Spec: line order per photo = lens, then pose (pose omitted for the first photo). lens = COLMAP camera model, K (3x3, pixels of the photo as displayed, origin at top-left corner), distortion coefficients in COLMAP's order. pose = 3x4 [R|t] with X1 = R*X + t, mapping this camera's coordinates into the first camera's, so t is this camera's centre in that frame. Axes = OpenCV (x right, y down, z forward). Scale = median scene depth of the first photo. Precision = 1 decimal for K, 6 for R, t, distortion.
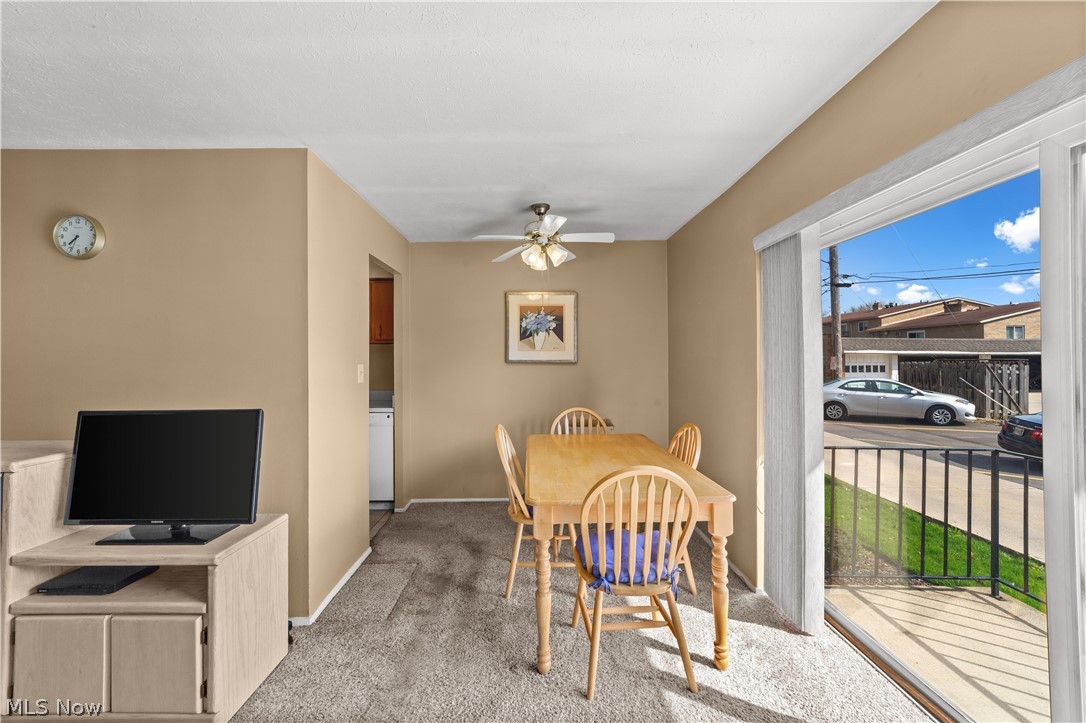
lens RADIAL K [[419.5, 0, 531.1], [0, 419.5, 355.6], [0, 0, 1]] dist [-0.015135, 0.006538]
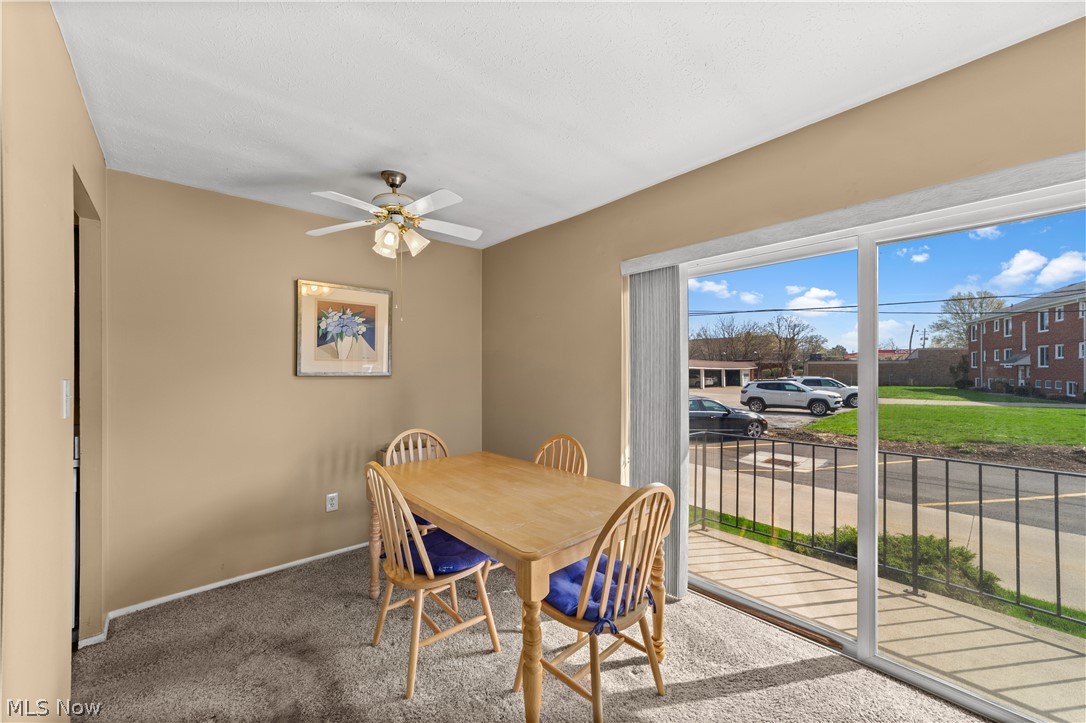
lens RADIAL K [[419.5, 0, 534.0], [0, 419.5, 371.1], [0, 0, 1]] dist [-0.015135, 0.006538]
pose [[0.750116, 0.001101, 0.661306, -0.299078], [-0.005325, 0.999976, 0.004375, 0.002801], [-0.661285, -0.006804, 0.750104, 0.243970]]
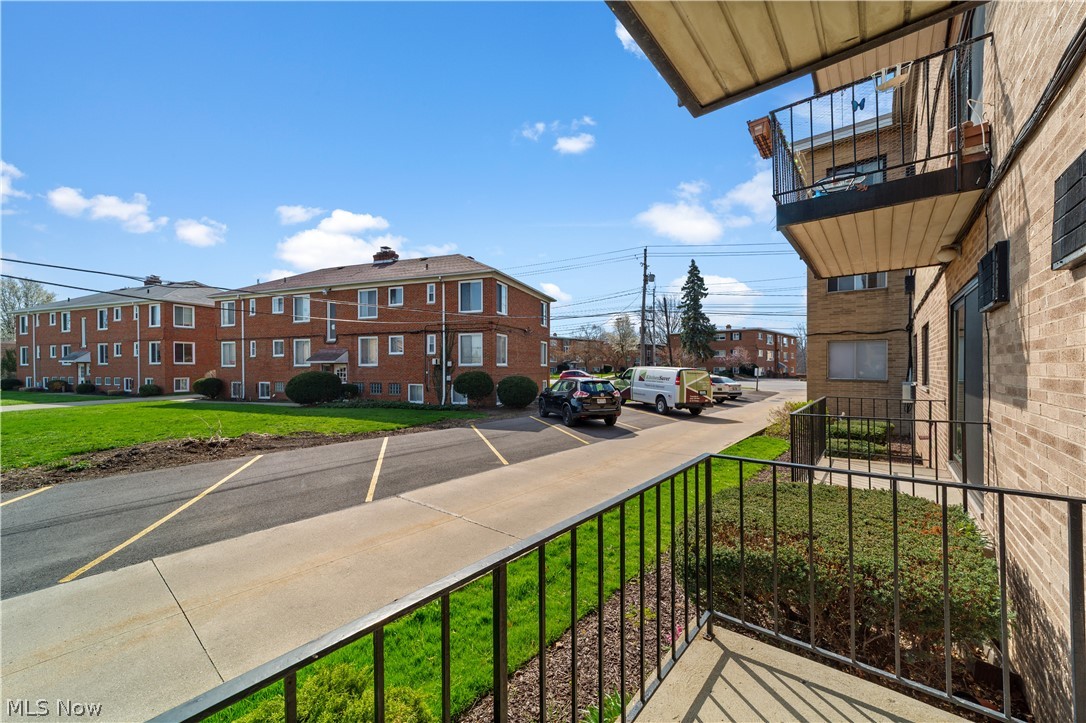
lens RADIAL K [[419.5, 0, 546.2], [0, 419.5, 367.9], [0, 0, 1]] dist [-0.015135, 0.006538]
pose [[-0.772596, 0.004517, 0.634882, 0.754082], [0.003213, 0.999990, -0.003204, 0.042322], [-0.634890, -0.000436, -0.772603, 0.682196]]
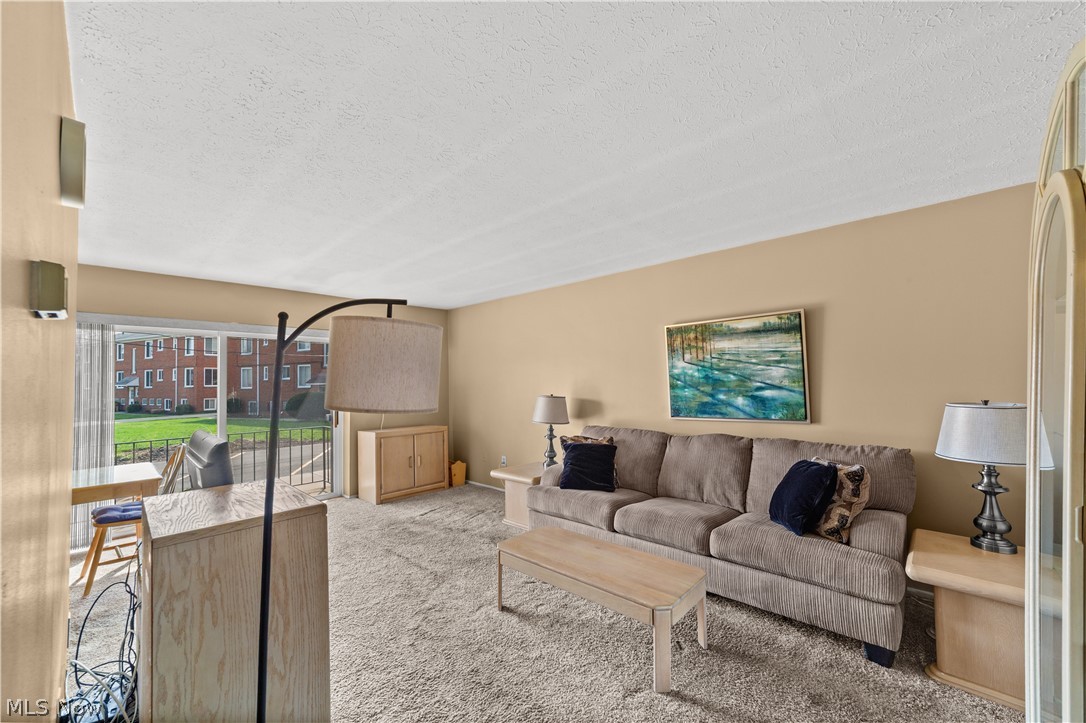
lens RADIAL K [[419.5, 0, 547.6], [0, 419.5, 369.0], [0, 0, 1]] dist [-0.015135, 0.006538]
pose [[-0.733042, 0.038471, 0.679094, -1.343063], [0.016831, 0.999119, -0.038432, 0.002366], [-0.679975, -0.016743, -0.733044, 0.687343]]
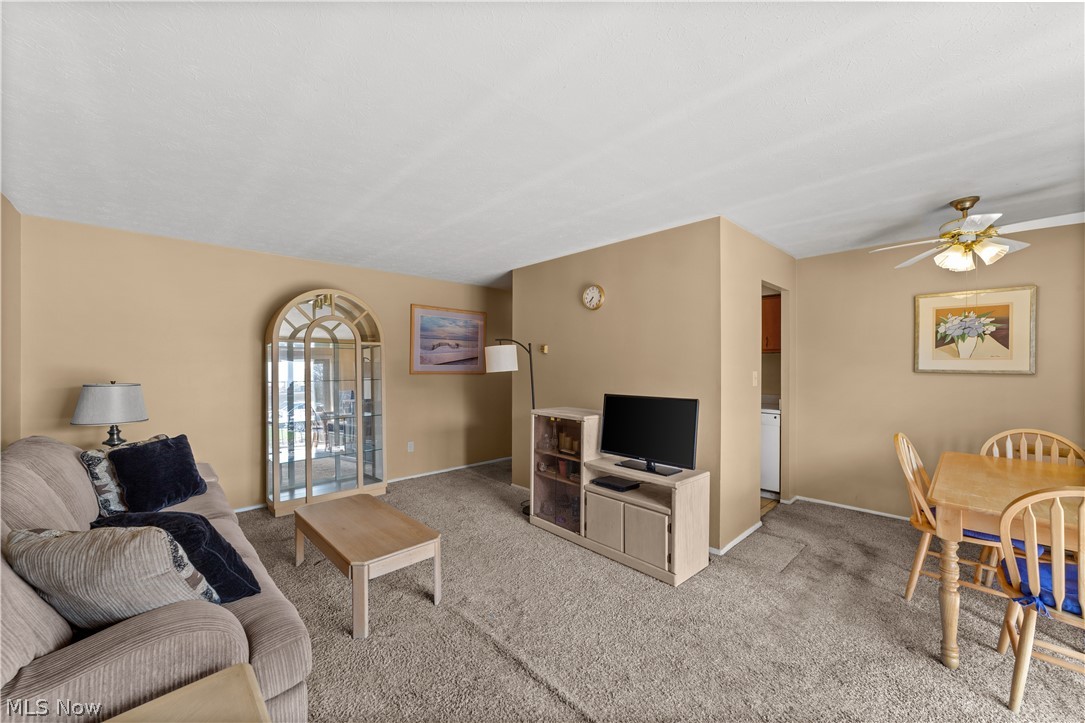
lens RADIAL K [[419.1, 0, 537.4], [0, 419.1, 365.7], [0, 0, 1]] dist [-0.015135, 0.006538]
pose [[0.687323, 0.009754, -0.726287, 0.044204], [-0.002652, 0.999937, 0.010919, -0.007180], [0.726347, -0.005579, 0.687305, -0.296171]]
